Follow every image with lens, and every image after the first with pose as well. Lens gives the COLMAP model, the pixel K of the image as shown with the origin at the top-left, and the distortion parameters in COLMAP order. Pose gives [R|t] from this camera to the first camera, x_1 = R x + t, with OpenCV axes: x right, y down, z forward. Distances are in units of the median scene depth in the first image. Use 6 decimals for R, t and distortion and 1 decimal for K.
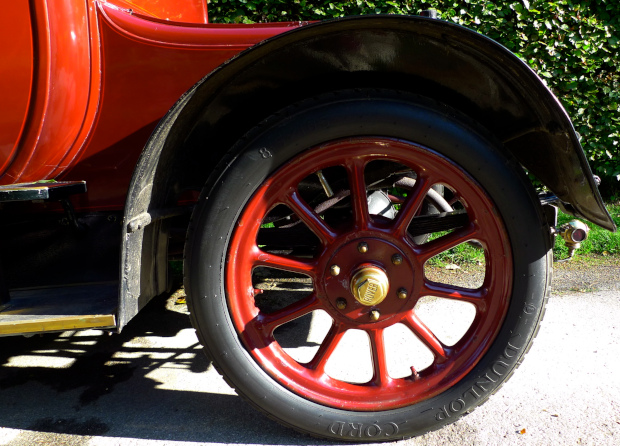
lens RADIAL K [[524.9, 0, 312.0], [0, 524.9, 222.2], [0, 0, 1]] dist [-0.002803, -0.017034]
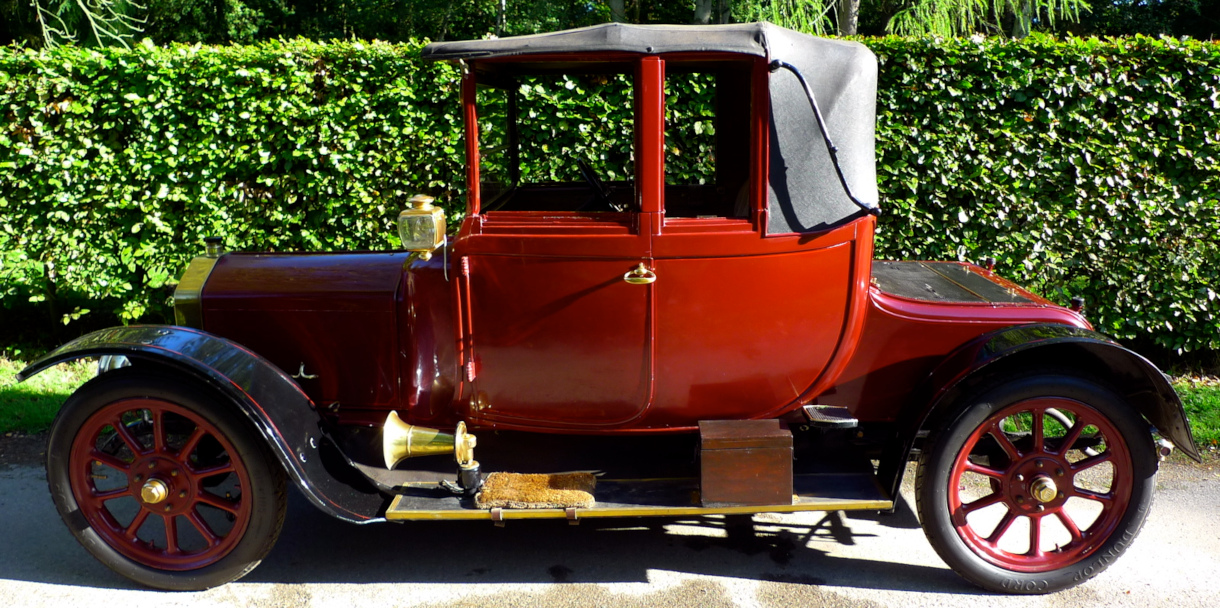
lens RADIAL K [[963.9, 0, 605.0], [0, 963.9, 305.7], [0, 0, 1]] dist [-0.011063, 0.001275]
pose [[0.998489, 0.051261, 0.019814, -0.425903], [-0.051162, 0.998675, -0.005486, -0.113871], [-0.020069, 0.004464, 0.999789, -0.611334]]
